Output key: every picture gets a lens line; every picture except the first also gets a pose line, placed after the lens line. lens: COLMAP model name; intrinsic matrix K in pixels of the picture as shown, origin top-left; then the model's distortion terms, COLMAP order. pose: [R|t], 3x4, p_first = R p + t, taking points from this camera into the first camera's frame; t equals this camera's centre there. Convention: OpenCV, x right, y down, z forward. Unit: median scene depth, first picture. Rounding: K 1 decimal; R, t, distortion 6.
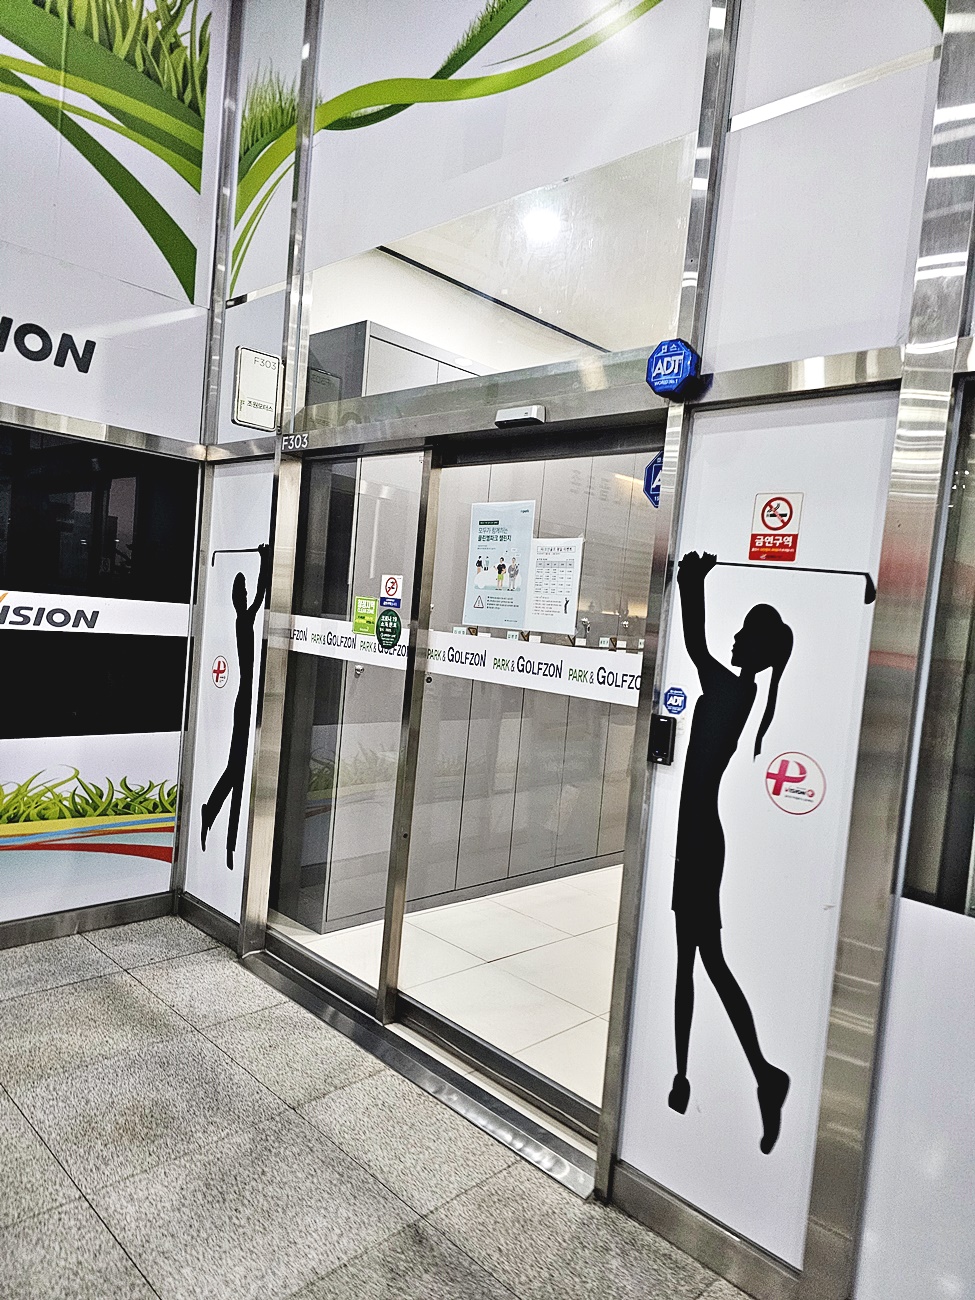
lens RADIAL K [[875.2, 0, 516.7], [0, 875.2, 668.8], [0, 0, 1]] dist [0.076535, -0.079277]
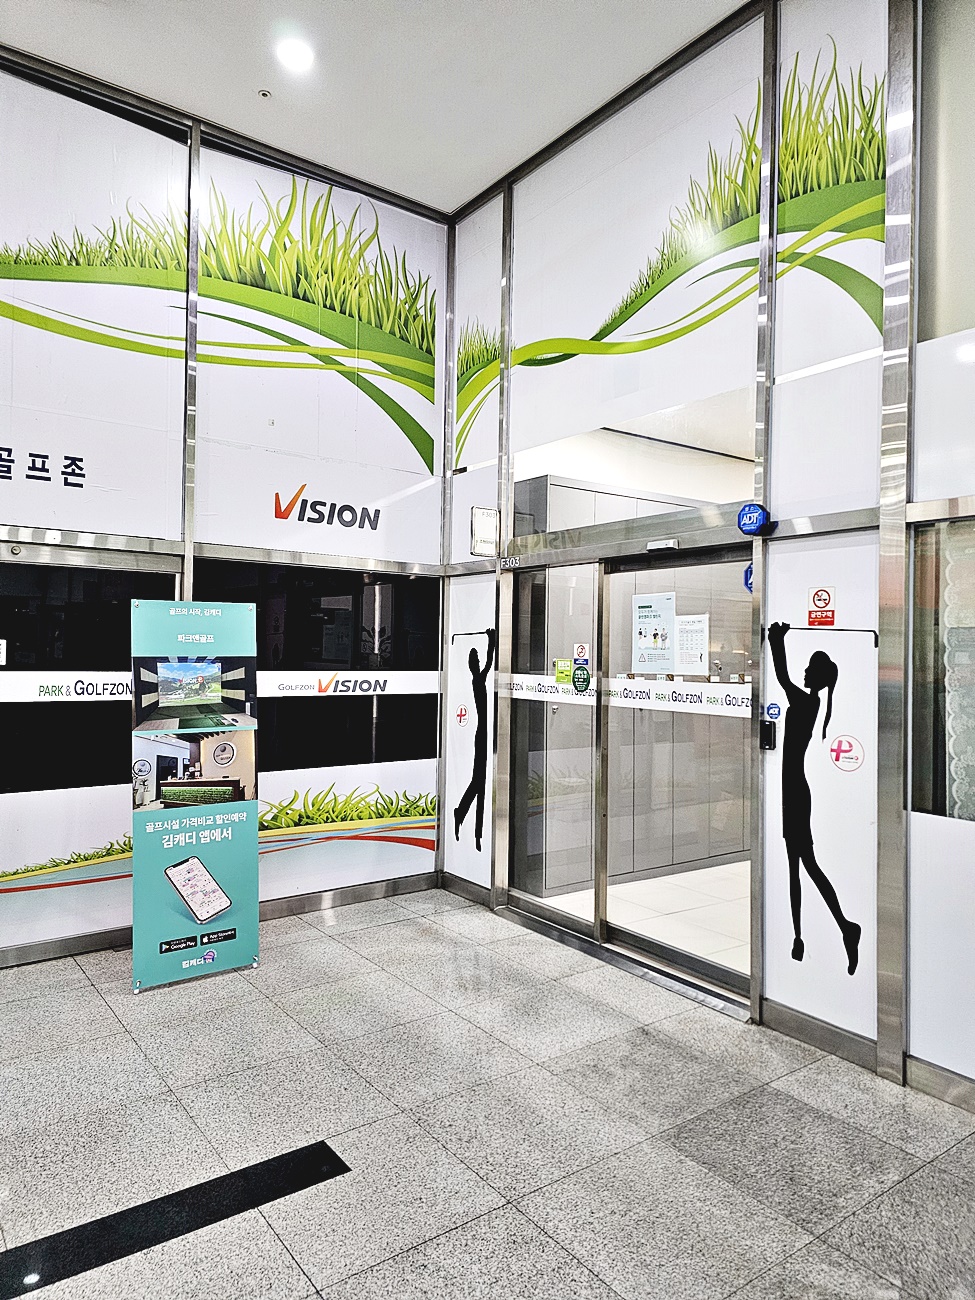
lens RADIAL K [[883.6, 0, 483.6], [0, 883.6, 632.7], [0, 0, 1]] dist [0.107891, -0.099997]
pose [[0.980588, -0.074647, -0.181315, -0.026312], [0.057104, 0.993335, -0.100123, 0.017512], [0.187580, 0.087826, 0.978315, -0.503021]]
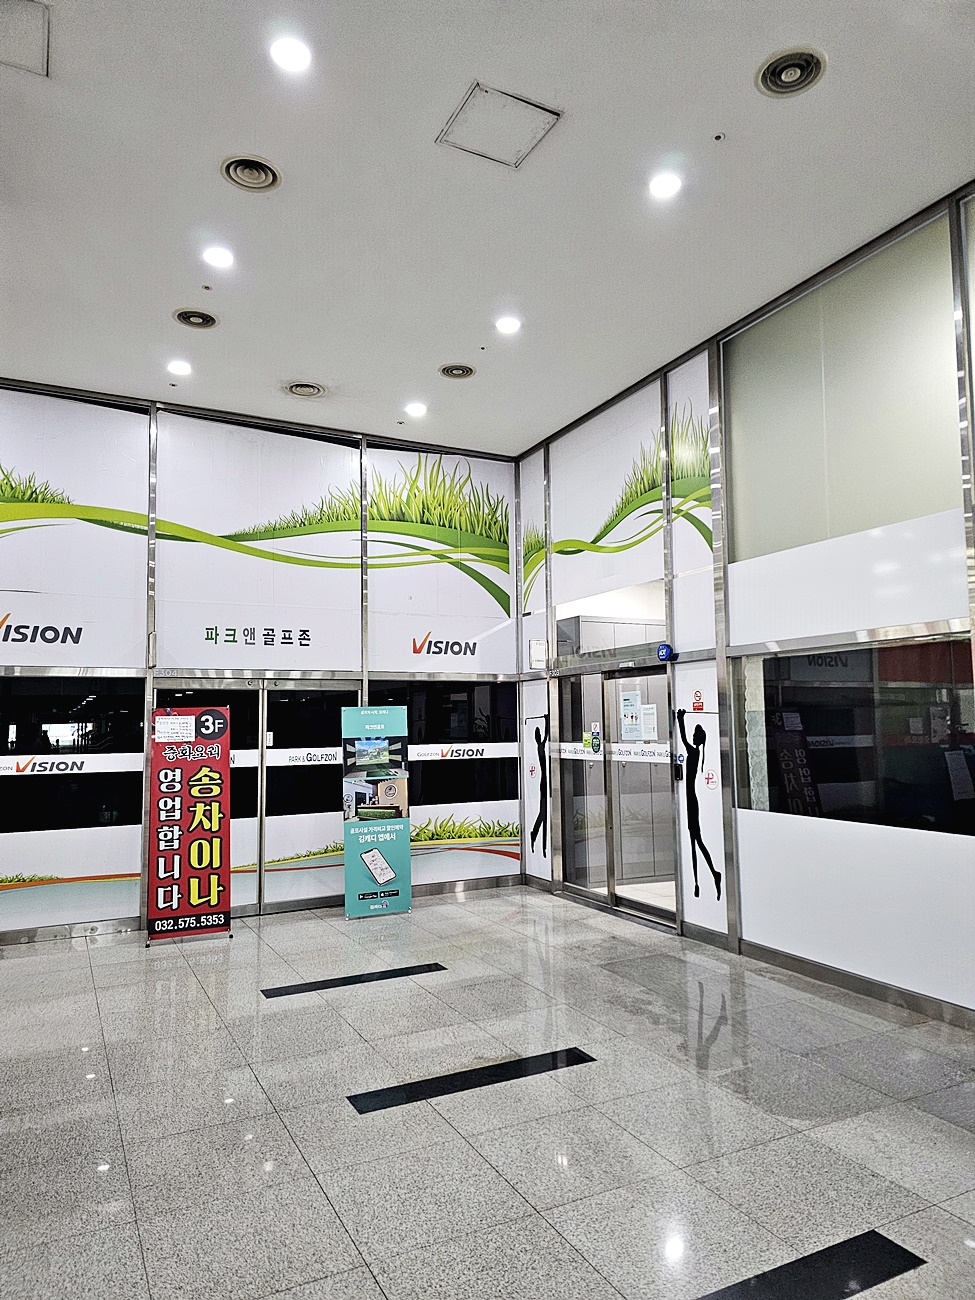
lens RADIAL K [[871.2, 0, 487.5], [0, 871.2, 650.0], [0, 0, 1]] dist [0.240631, -0.092557]
pose [[0.934243, -0.132069, -0.331283, 0.395978], [0.074761, 0.980790, -0.180169, 0.108811], [0.348714, 0.143555, 0.926170, -1.351431]]
